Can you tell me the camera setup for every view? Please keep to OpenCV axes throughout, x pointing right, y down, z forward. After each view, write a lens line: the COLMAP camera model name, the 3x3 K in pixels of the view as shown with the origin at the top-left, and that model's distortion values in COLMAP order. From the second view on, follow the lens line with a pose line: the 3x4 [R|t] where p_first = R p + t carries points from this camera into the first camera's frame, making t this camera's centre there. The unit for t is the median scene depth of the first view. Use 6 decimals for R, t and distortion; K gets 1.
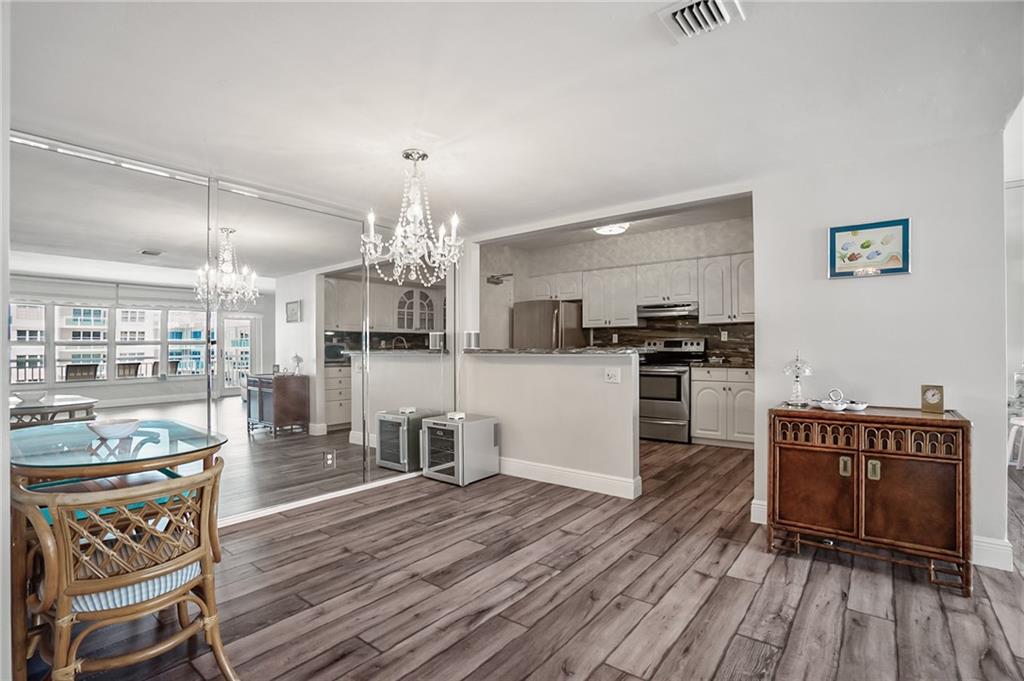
lens RADIAL K [[478.9, 0, 521.4], [0, 478.9, 348.9], [0, 0, 1]] dist [-0.030465, 0.000092]
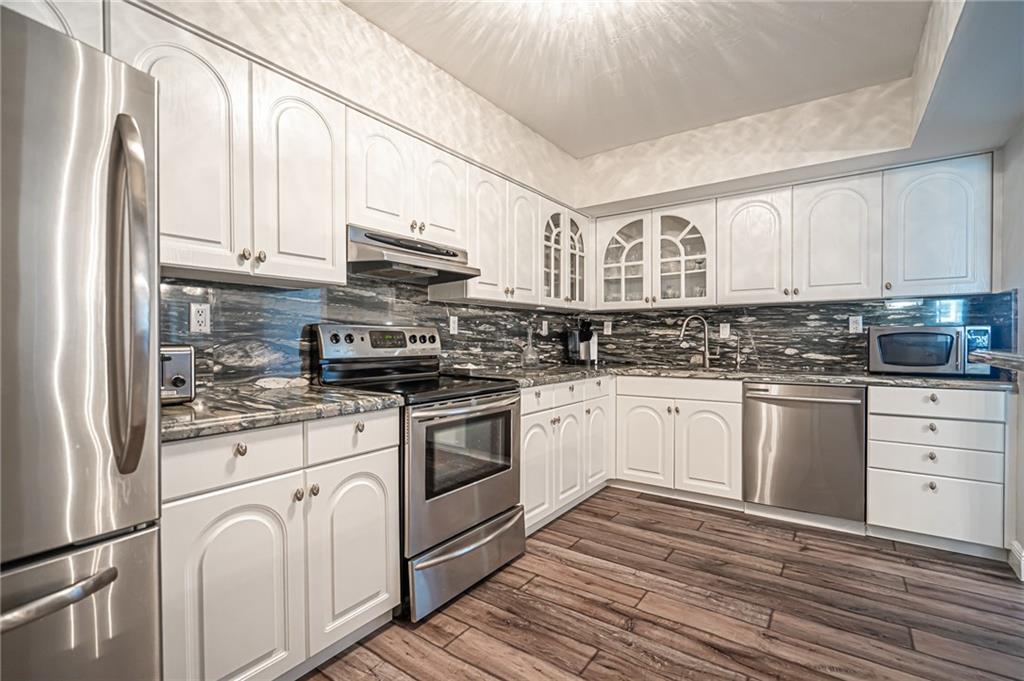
lens RADIAL K [[463.9, 0, 509.8], [0, 463.9, 344.8], [0, 0, 1]] dist [0.001575, 0.000396]
pose [[-0.032168, -0.006073, 0.999464, -0.094559], [0.005257, 0.999967, 0.006245, -0.007539], [-0.999469, 0.005455, -0.032135, 0.934041]]
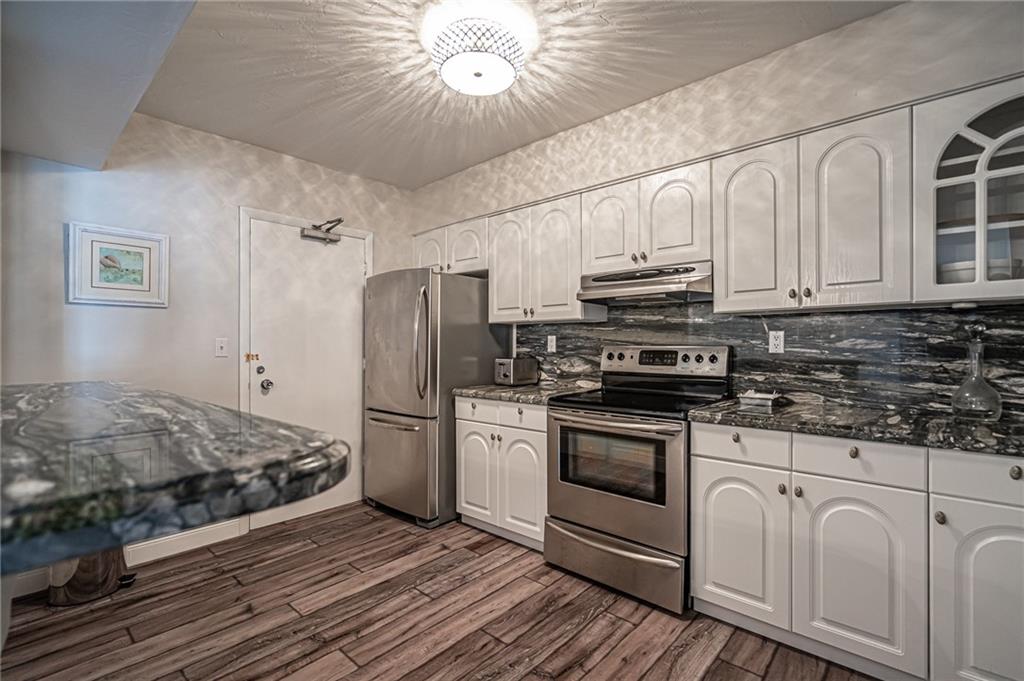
lens RADIAL K [[463.9, 0, 509.8], [0, 463.9, 344.8], [0, 0, 1]] dist [0.001575, 0.000396]
pose [[0.996722, 0.003982, -0.080807, 0.216363], [-0.004243, 0.999986, -0.003068, -0.021432], [0.080793, 0.003401, 0.996725, 0.552563]]
